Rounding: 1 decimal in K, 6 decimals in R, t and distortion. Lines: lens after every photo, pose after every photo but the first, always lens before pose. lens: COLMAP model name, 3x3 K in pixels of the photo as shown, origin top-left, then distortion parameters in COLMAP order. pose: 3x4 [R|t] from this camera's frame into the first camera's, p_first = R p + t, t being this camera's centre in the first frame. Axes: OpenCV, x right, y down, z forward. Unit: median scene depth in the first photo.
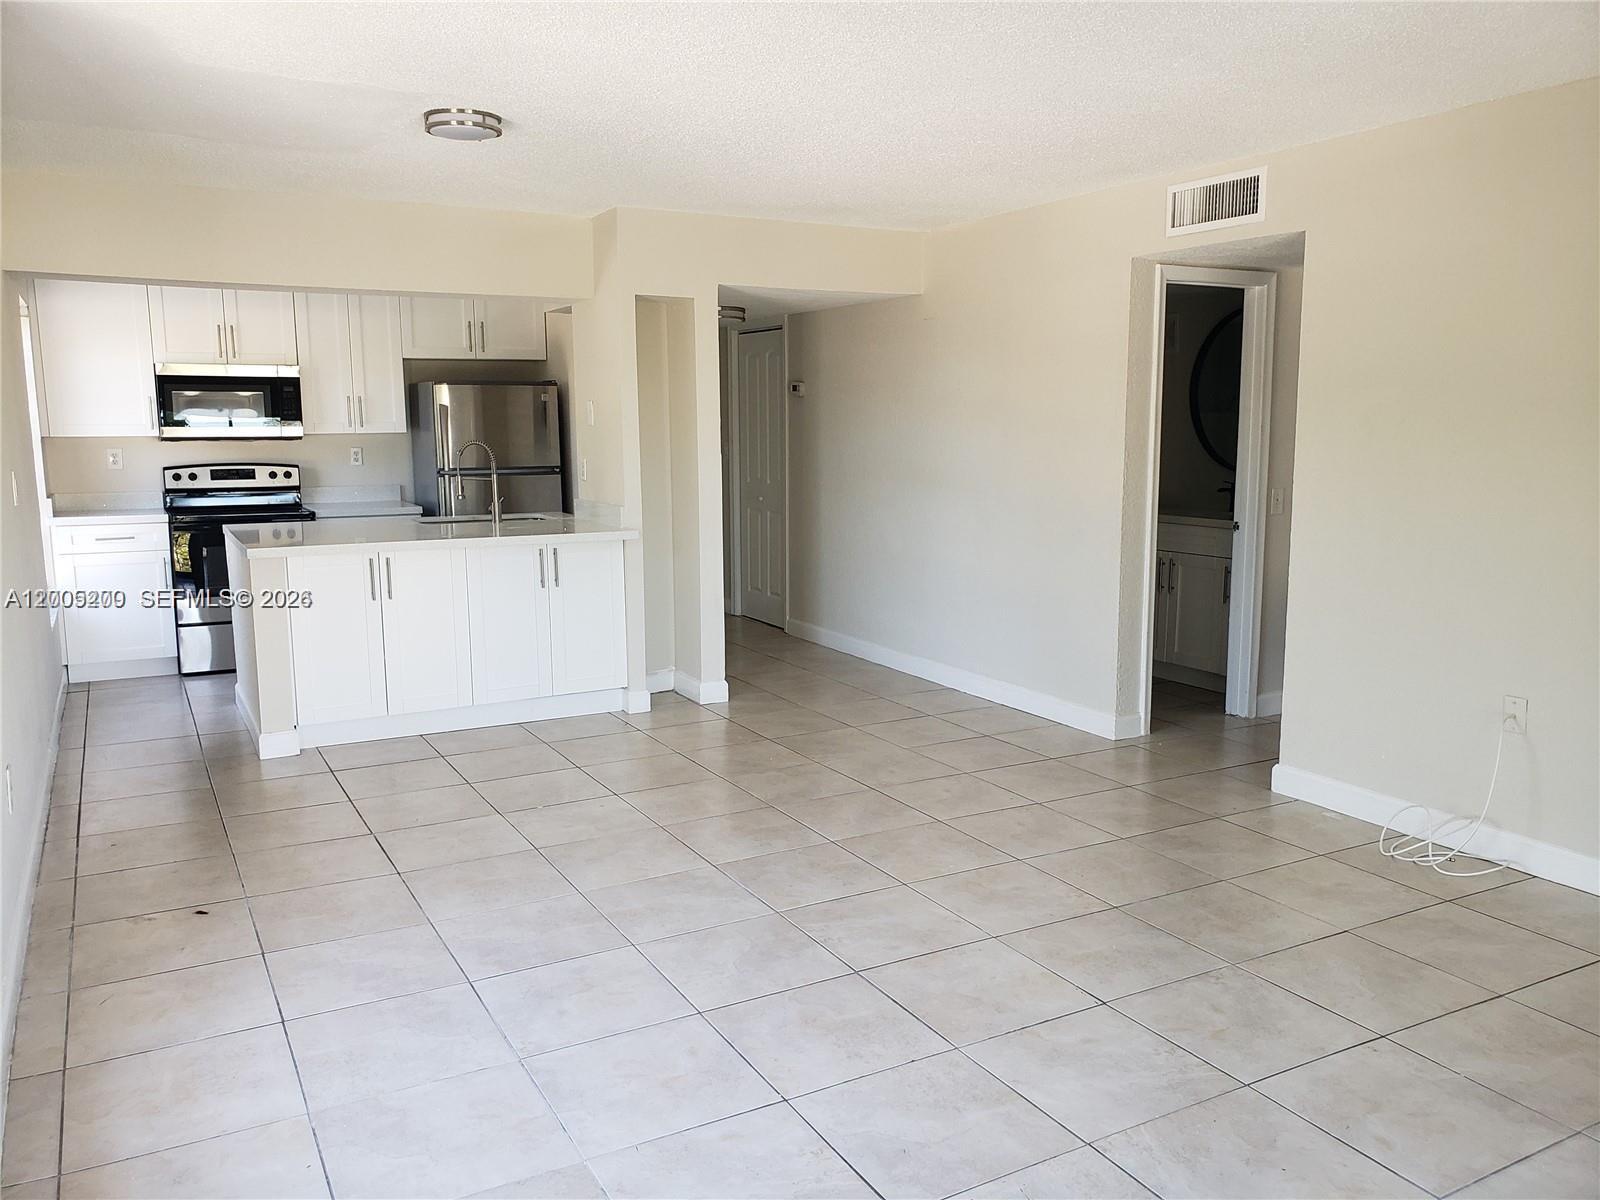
lens RADIAL K [[1246.8, 0, 800.0], [0, 1246.8, 600.0], [0, 0, 1]] dist [0.000690, 0.000520]
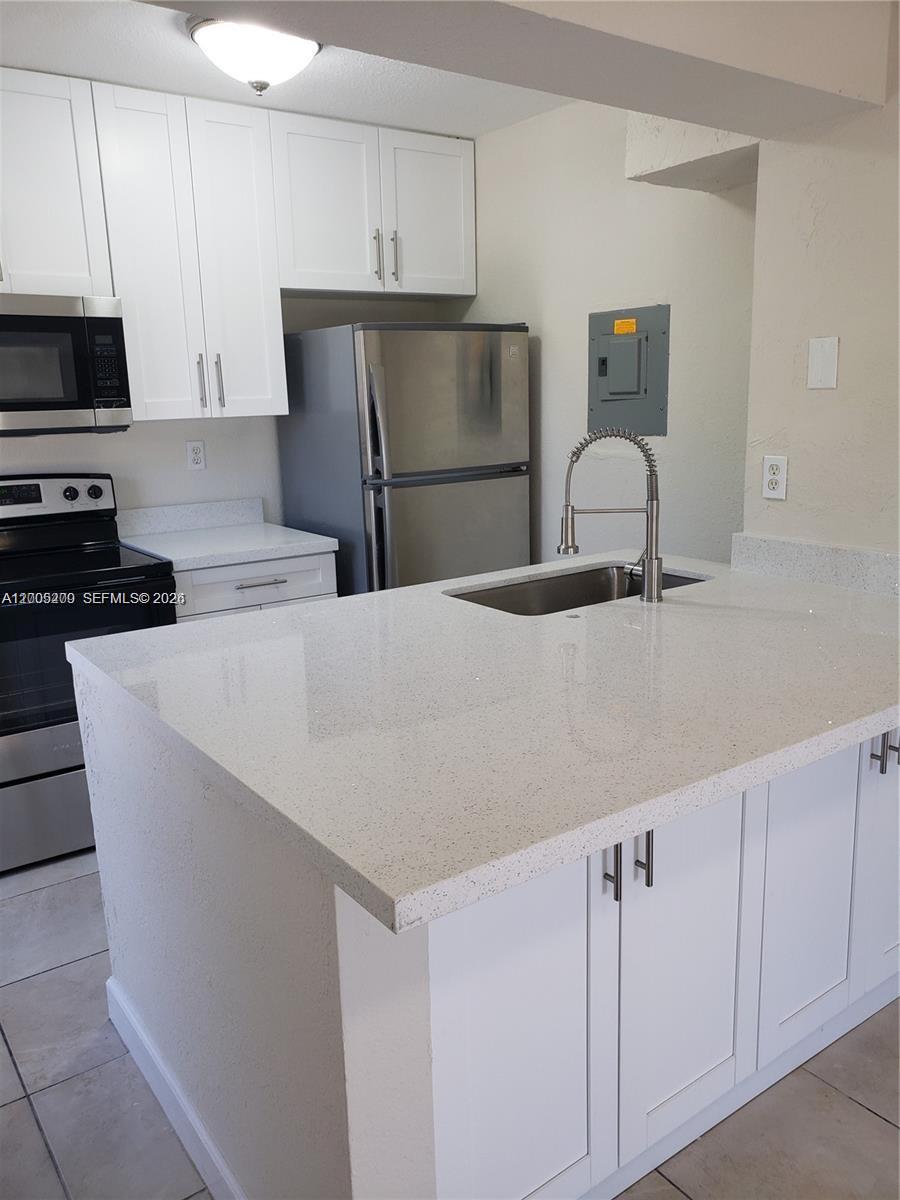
lens RADIAL K [[935.1, 0, 460.6], [0, 935.1, 595.7], [0, 0, 1]] dist [0.000690, 0.000520]
pose [[0.990088, -0.046513, 0.132523, -0.320384], [0.037598, 0.996908, 0.068996, -0.080398], [-0.135322, -0.063329, 0.988776, 0.574331]]
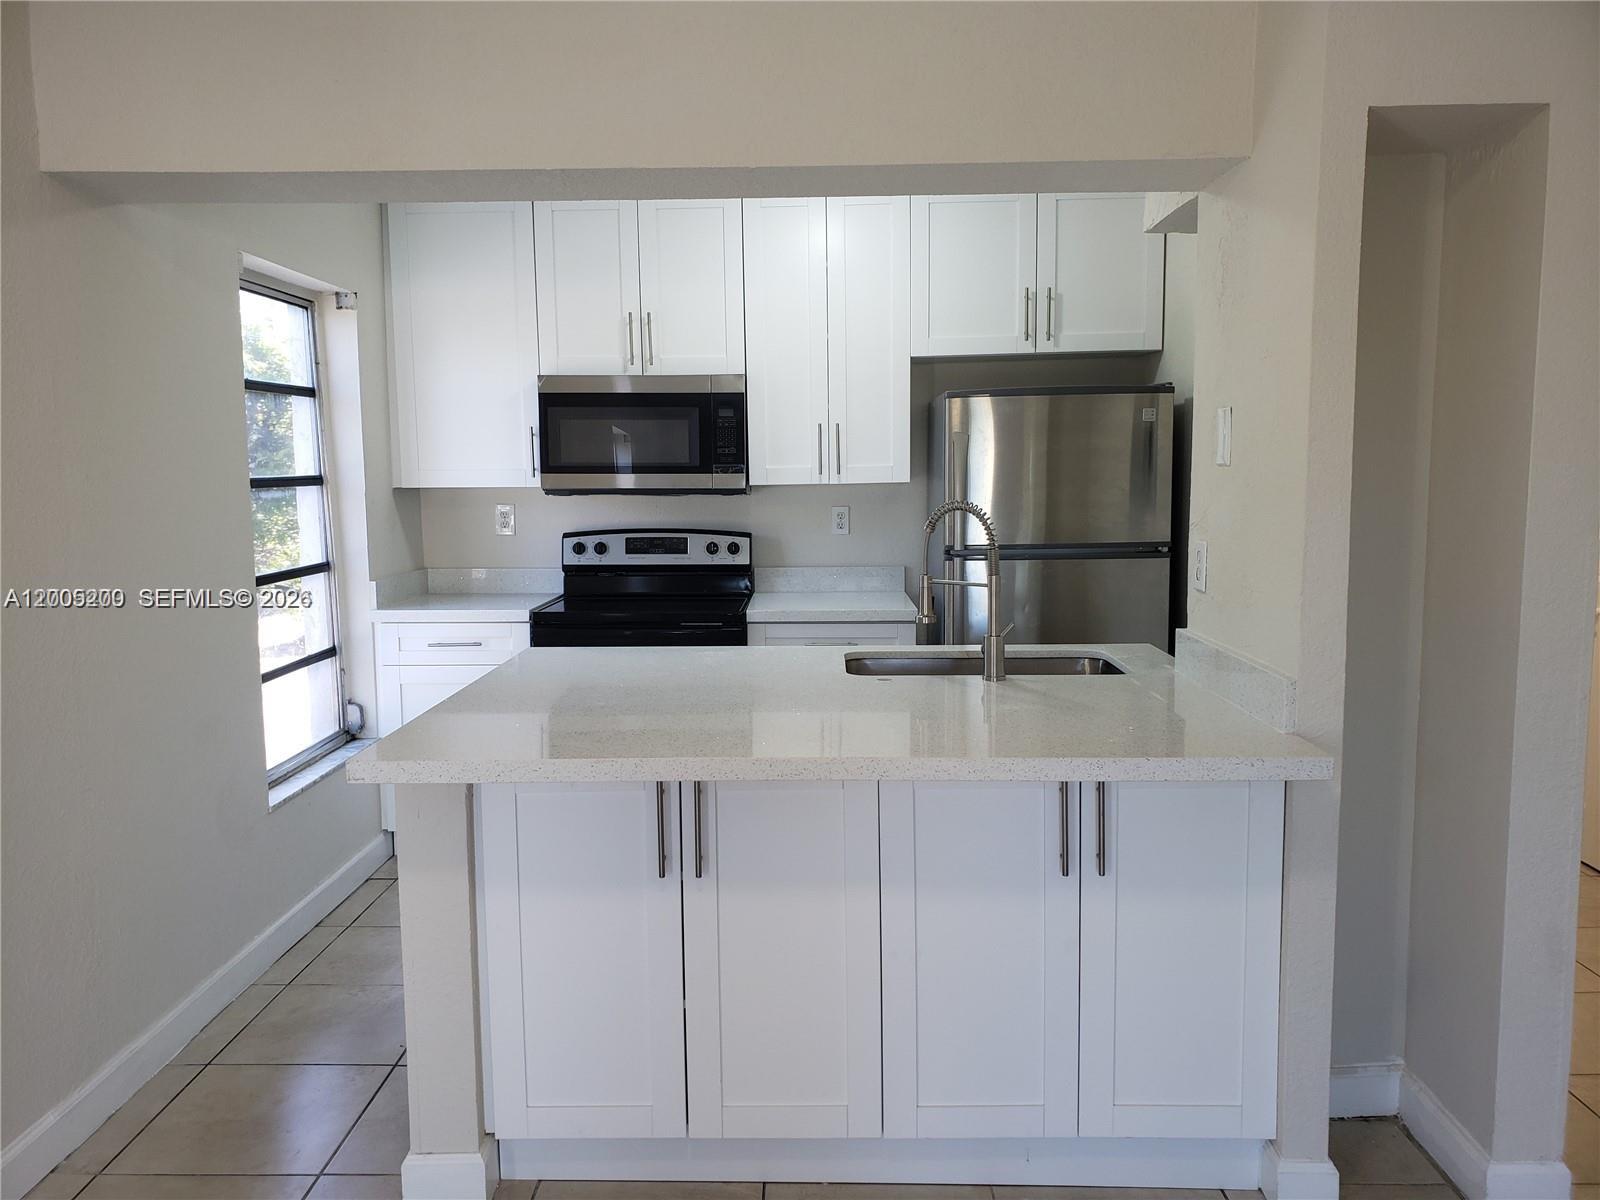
lens RADIAL K [[1230.6, 0, 792.0], [0, 1230.6, 621.0], [0, 0, 1]] dist [0.049793, -0.000524]
pose [[0.863431, 0.056758, -0.501264, -0.069734], [-0.066453, 0.997788, -0.001487, -0.067999], [0.500071, 0.034594, 0.865293, 0.498371]]
